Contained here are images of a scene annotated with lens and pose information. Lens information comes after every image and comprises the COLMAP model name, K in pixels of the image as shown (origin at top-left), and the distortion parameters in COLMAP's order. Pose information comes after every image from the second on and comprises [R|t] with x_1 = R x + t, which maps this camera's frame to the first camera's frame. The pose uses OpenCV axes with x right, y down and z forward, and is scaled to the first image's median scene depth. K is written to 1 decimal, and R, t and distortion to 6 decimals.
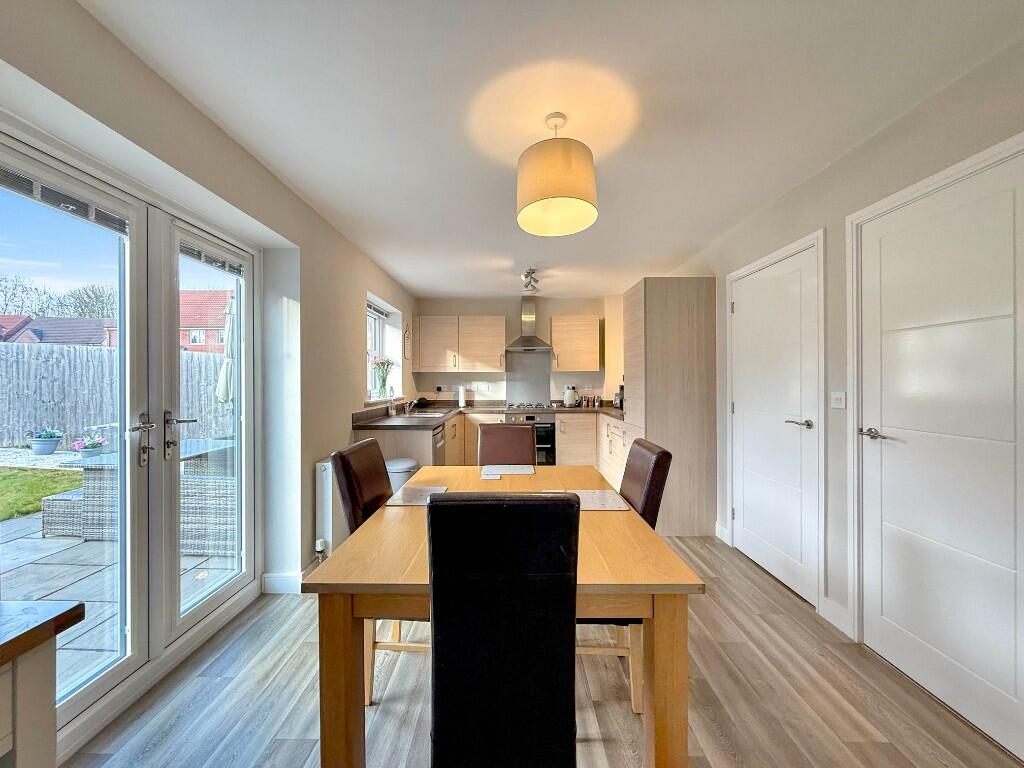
lens RADIAL K [[408.6, 0, 511.4], [0, 408.6, 382.6], [0, 0, 1]] dist [0.000461, 0.000052]
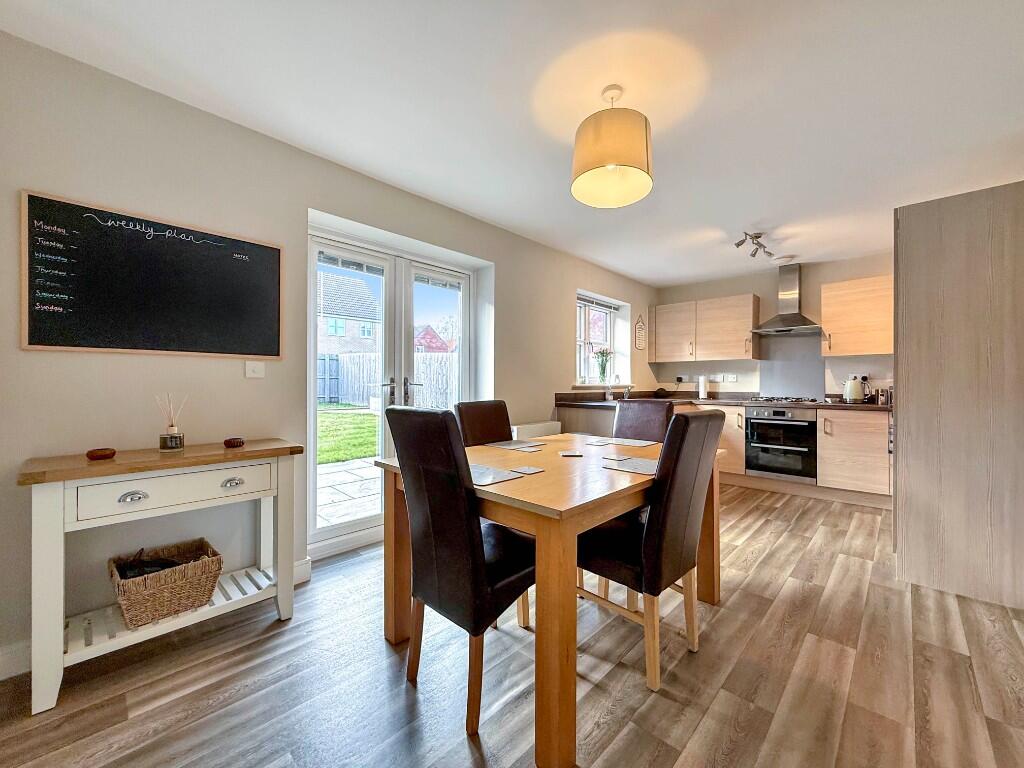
lens RADIAL K [[413.2, 0, 512.0], [0, 413.2, 384.0], [0, 0, 1]] dist [0.000479, 0.000079]
pose [[0.725776, 0.006005, -0.687905, 0.228641], [-0.009284, 0.999956, -0.001066, 0.033994], [0.687868, 0.007160, 0.725800, 0.026554]]
